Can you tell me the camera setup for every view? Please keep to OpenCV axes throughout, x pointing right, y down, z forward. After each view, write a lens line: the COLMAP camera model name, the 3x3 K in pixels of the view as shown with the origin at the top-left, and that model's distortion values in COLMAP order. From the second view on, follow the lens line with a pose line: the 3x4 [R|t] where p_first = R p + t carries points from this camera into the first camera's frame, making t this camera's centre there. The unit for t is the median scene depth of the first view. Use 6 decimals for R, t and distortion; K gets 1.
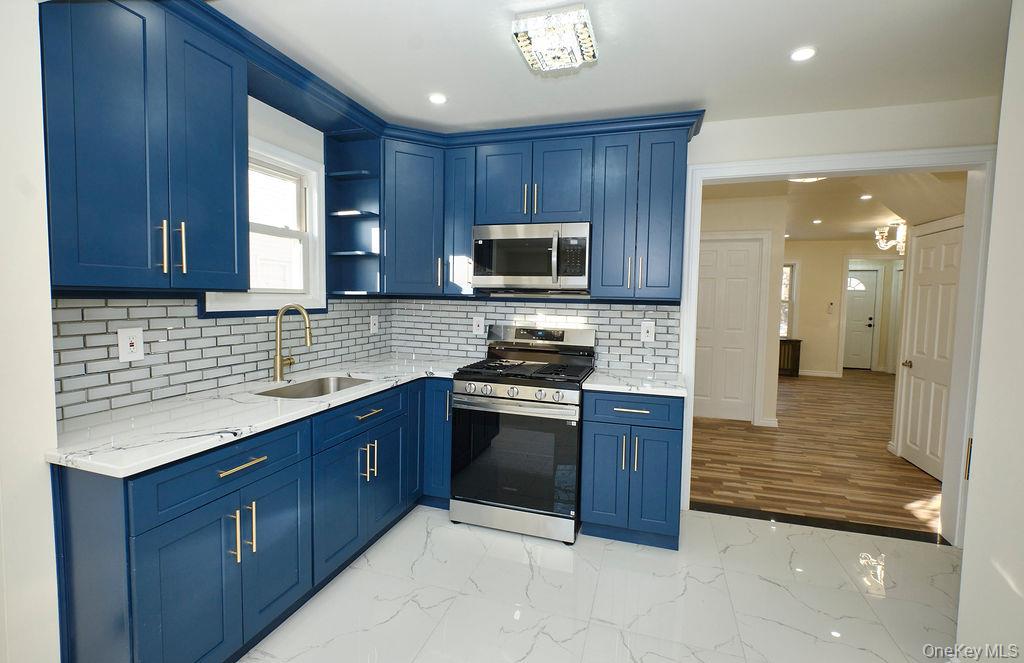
lens RADIAL K [[449.4, 0, 516.1], [0, 449.4, 325.0], [0, 0, 1]] dist [-0.002615, -0.000563]
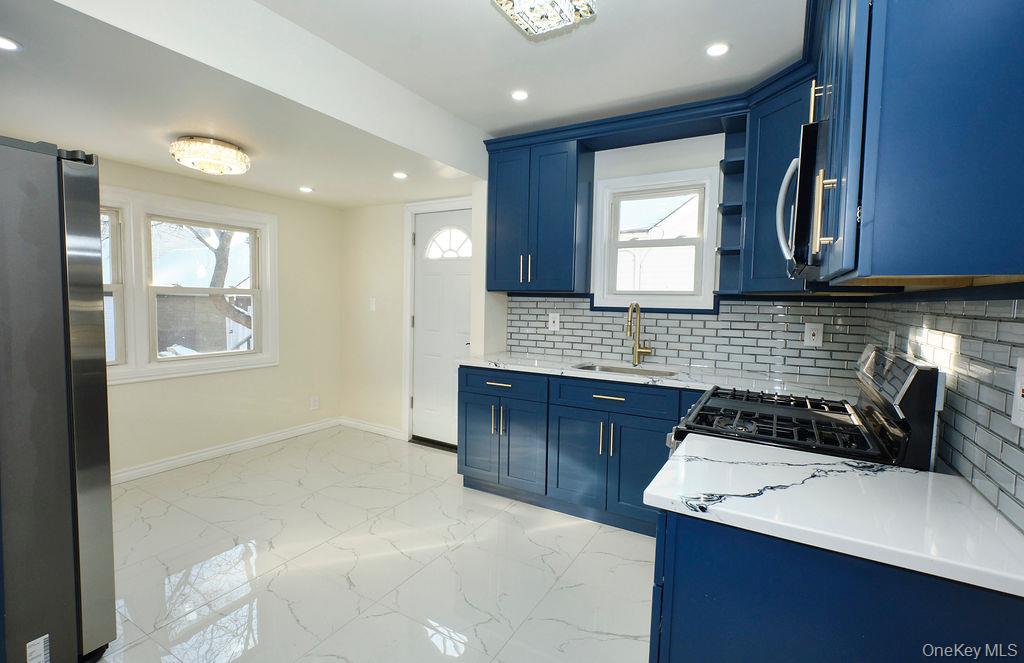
lens RADIAL K [[478.8, 0, 518.0], [0, 478.8, 330.0], [0, 0, 1]] dist [0.001250, -0.000877]
pose [[-0.220796, 0.037870, -0.974585, 0.676626], [-0.085386, 0.994659, 0.057995, -0.015632], [0.971575, 0.096021, -0.216383, 0.775400]]
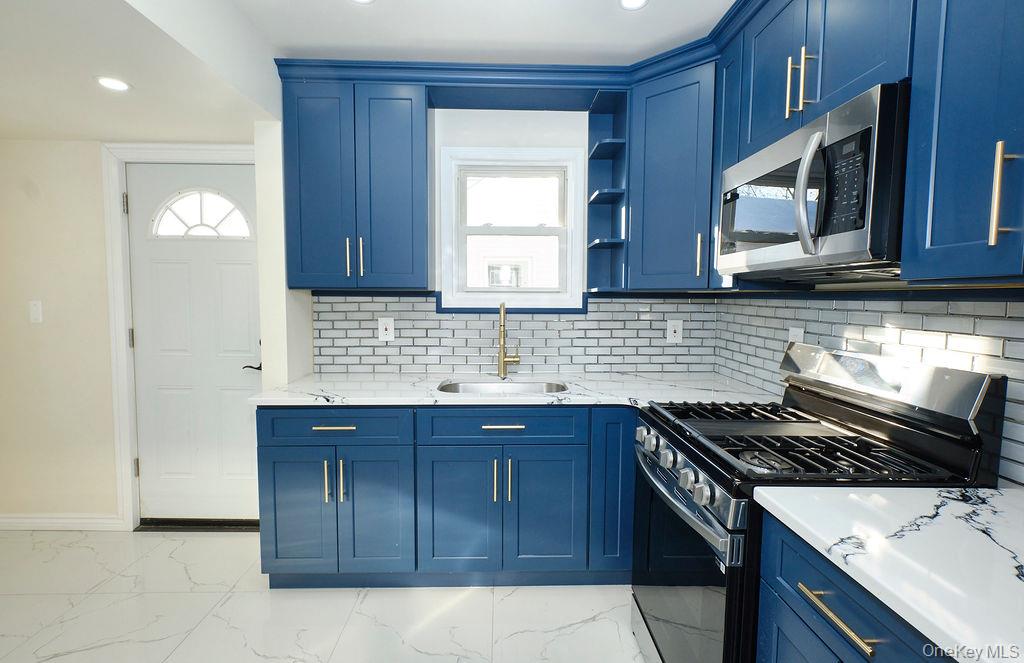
lens RADIAL K [[470.5, 0, 512.0], [0, 470.5, 331.5], [0, 0, 1]] dist [0.003328, -0.000307]
pose [[0.327757, 0.051826, -0.943339, 0.402210], [-0.059579, 0.997641, 0.034108, -0.013968], [0.942882, 0.045024, 0.330072, 0.532111]]
